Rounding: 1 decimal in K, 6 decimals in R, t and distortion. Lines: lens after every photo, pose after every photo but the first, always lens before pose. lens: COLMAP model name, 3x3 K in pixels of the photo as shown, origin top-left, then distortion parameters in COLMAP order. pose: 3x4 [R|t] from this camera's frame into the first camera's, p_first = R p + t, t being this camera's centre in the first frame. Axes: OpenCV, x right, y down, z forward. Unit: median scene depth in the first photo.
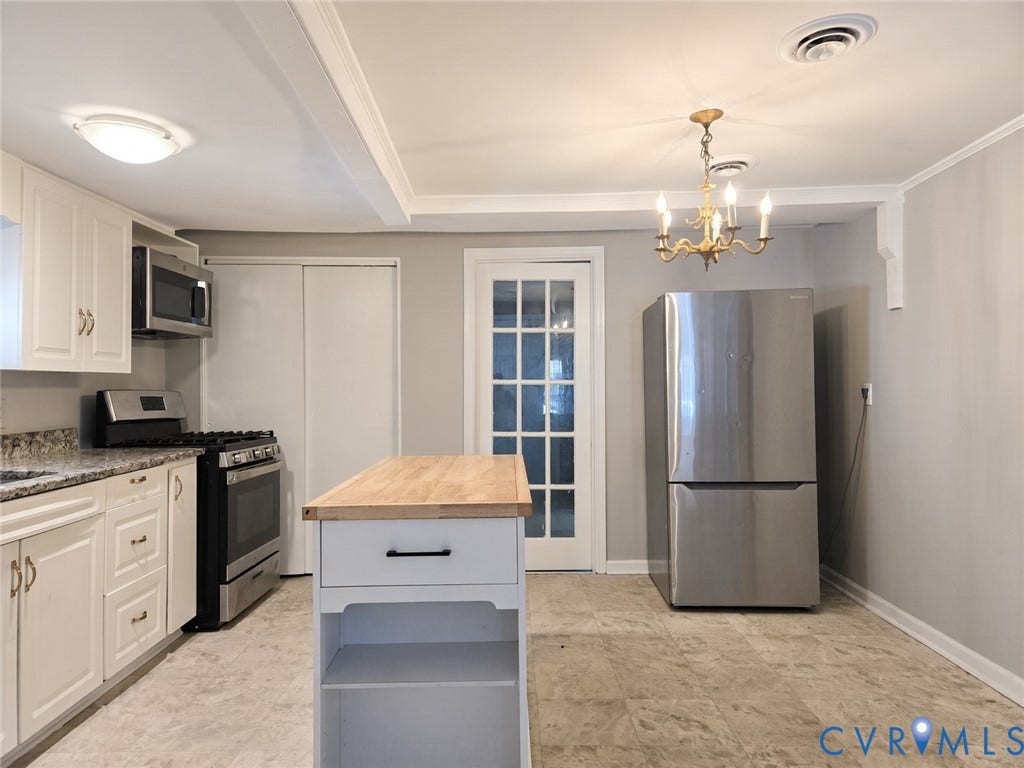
lens RADIAL K [[688.0, 0, 495.6], [0, 688.0, 381.5], [0, 0, 1]] dist [0.089626, -0.095474]
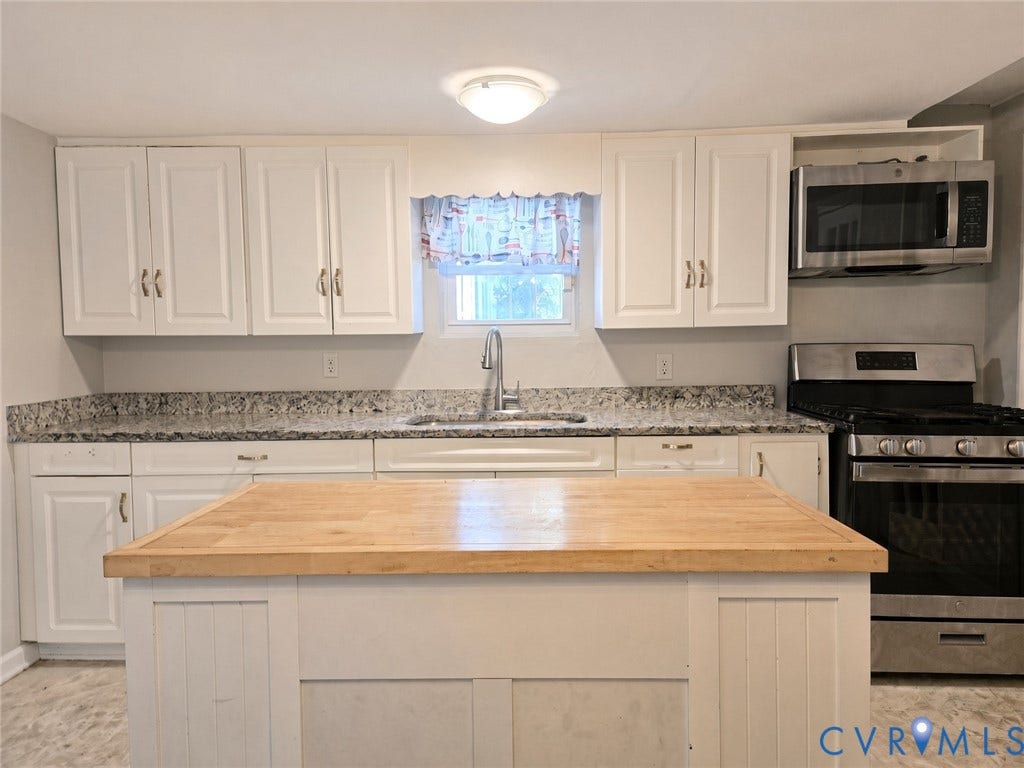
lens RADIAL K [[688.0, 0, 495.6], [0, 688.0, 381.5], [0, 0, 1]] dist [0.089626, -0.095474]
pose [[-0.020243, 0.063961, -0.997747, 0.319457], [0.022250, 0.997733, 0.063509, -0.004453], [0.999547, -0.020914, -0.021620, 0.654370]]
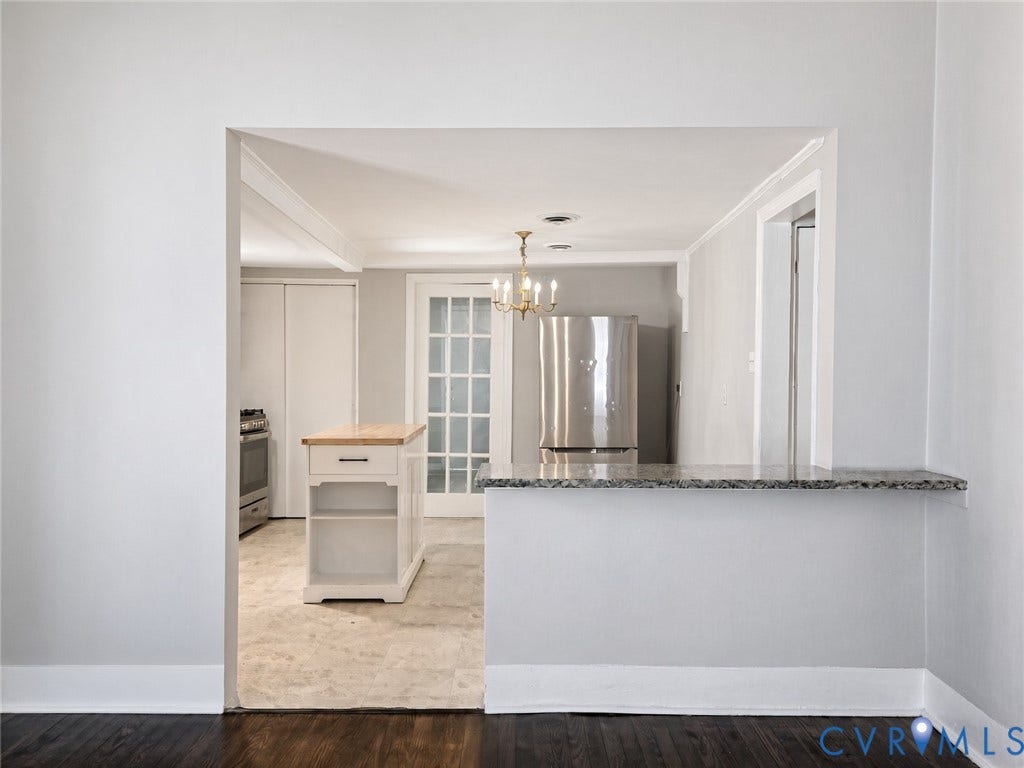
lens RADIAL K [[938.1, 0, 512.0], [0, 938.1, 384.0], [0, 0, 1]] dist [0.003776, 0.000851]
pose [[0.999906, 0.013627, 0.001377, 0.193961], [-0.013662, 0.999461, 0.029835, -0.047099], [-0.000970, -0.029851, 0.999554, -0.995784]]
